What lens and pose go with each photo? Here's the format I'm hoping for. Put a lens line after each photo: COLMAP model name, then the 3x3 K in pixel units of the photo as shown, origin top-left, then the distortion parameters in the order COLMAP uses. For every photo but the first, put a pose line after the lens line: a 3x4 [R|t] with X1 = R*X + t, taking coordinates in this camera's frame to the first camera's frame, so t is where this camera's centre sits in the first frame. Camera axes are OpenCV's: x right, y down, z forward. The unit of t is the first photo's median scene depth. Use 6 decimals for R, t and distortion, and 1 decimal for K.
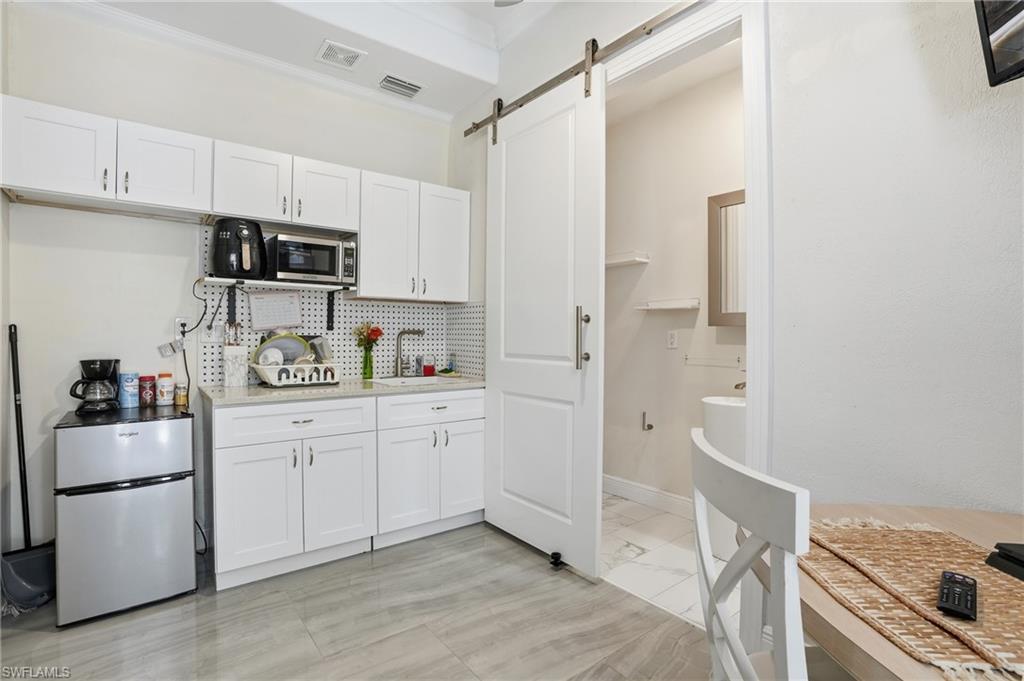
lens RADIAL K [[474.2, 0, 512.0], [0, 474.2, 340.5], [0, 0, 1]] dist [-0.076231, 0.030997]
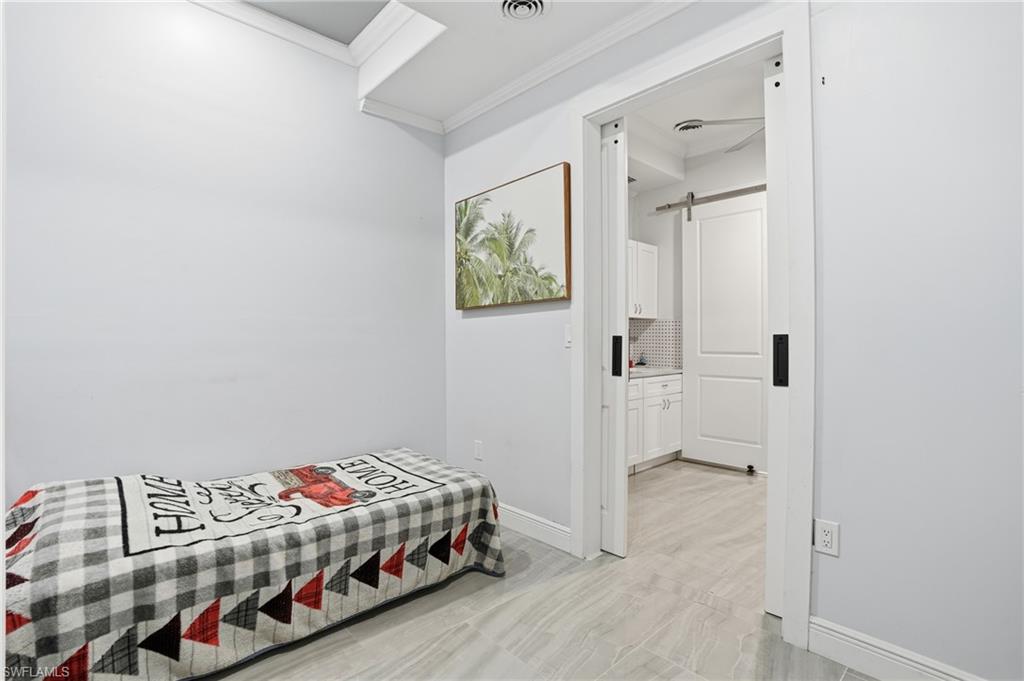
lens RADIAL K [[474.2, 0, 512.0], [0, 474.2, 340.5], [0, 0, 1]] dist [-0.076231, 0.030997]
pose [[0.996940, -0.006693, 0.077880, -0.780419], [0.007092, 0.999963, -0.004855, -0.007093], [-0.077845, 0.005393, 0.996951, -0.553124]]
